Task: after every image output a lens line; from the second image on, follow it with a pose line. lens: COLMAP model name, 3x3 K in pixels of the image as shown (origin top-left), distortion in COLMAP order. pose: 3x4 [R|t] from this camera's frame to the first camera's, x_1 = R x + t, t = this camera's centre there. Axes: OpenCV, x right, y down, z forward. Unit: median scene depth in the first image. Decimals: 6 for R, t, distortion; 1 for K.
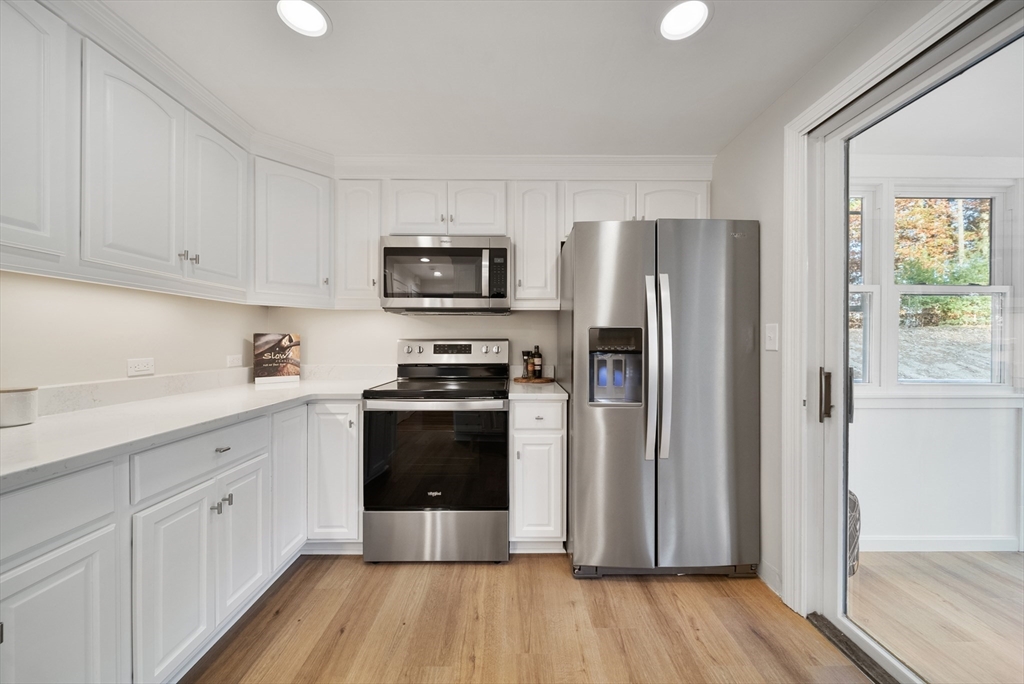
lens RADIAL K [[363.2, 0, 512.1], [0, 363.2, 347.6], [0, 0, 1]] dist [0.000028, -0.000089]
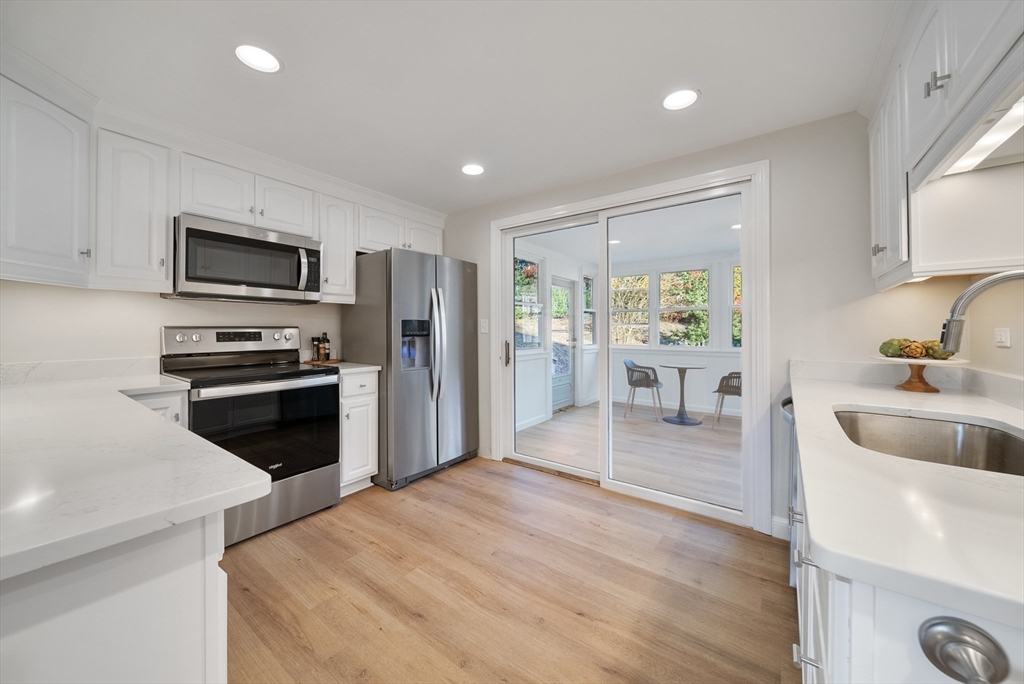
lens RADIAL K [[363.8, 0, 512.6], [0, 363.8, 343.4], [0, 0, 1]] dist [-0.001135, -0.000336]
pose [[0.598096, -0.032379, 0.800770, -0.642518], [0.016302, 0.999468, 0.028238, 0.008276], [-0.801258, -0.003835, 0.598306, -0.237948]]
